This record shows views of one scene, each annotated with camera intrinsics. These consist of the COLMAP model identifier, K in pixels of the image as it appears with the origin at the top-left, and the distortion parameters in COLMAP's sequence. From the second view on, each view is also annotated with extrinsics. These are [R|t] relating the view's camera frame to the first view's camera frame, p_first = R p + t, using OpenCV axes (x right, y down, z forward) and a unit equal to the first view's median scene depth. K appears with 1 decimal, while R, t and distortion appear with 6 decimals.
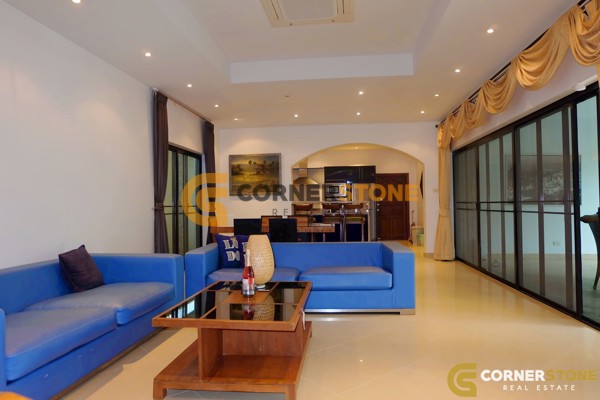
lens RADIAL K [[407.8, 0, 299.2], [0, 407.8, 195.0], [0, 0, 1]] dist [-0.067165, 0.053506]
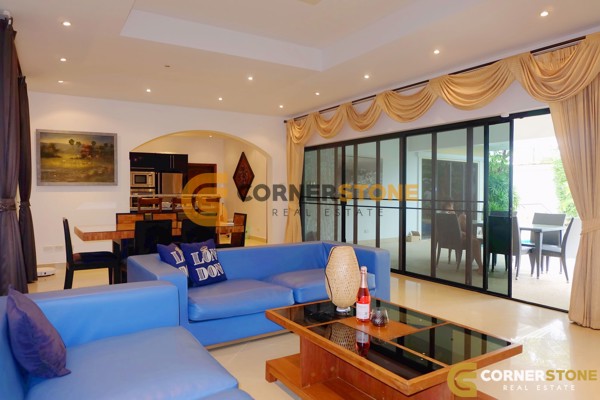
lens RADIAL K [[406.0, 0, 300.0], [0, 406.0, 200.0], [0, 0, 1]] dist [-0.000265, 0.001033]
pose [[0.789498, -0.002323, 0.613748, -0.248591], [-0.023888, 0.999119, 0.034510, -0.009008], [-0.613288, -0.041907, 0.788747, 0.149652]]
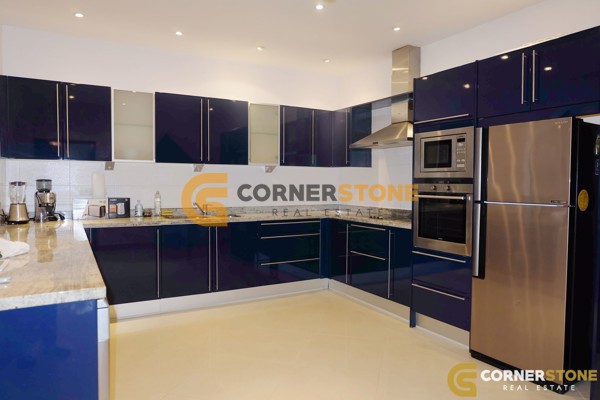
lens RADIAL K [[407.8, 0, 299.2], [0, 407.8, 195.0], [0, 0, 1]] dist [-0.067165, 0.053506]
pose [[0.591859, 0.040936, -0.805002, 0.361105], [0.007215, 0.998400, 0.056075, -0.001050], [0.806010, -0.038997, 0.590616, 1.051987]]
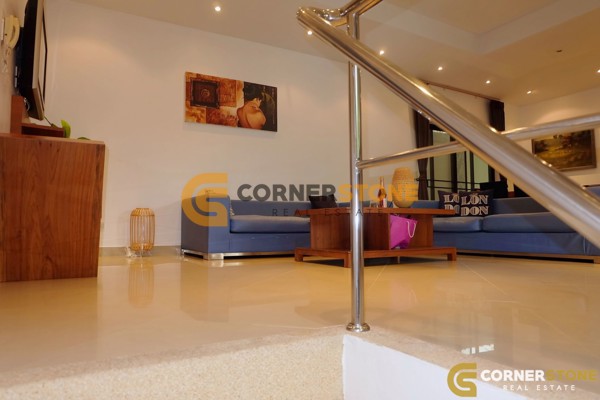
lens RADIAL K [[407.8, 0, 299.2], [0, 407.8, 195.0], [0, 0, 1]] dist [-0.067165, 0.053506]
pose [[0.598675, -0.045822, -0.799680, 0.246517], [0.015509, 0.998838, -0.045623, 0.083074], [0.800842, 0.014912, 0.598690, 0.011828]]
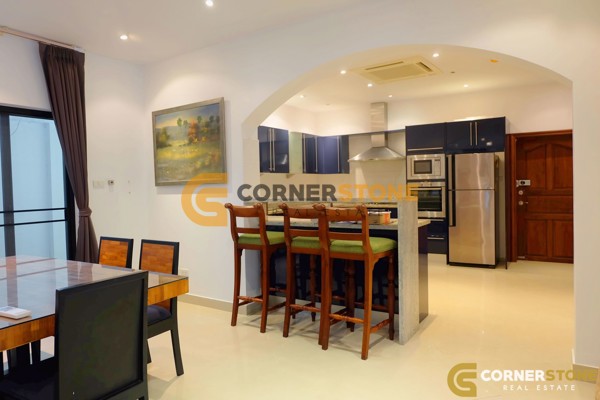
lens RADIAL K [[407.8, 0, 299.2], [0, 407.8, 195.0], [0, 0, 1]] dist [-0.067165, 0.053506]
pose [[0.899842, 0.001203, -0.436215, 0.244101], [0.024003, 0.998345, 0.052268, -0.010545], [0.435556, -0.057504, 0.898323, 0.601307]]
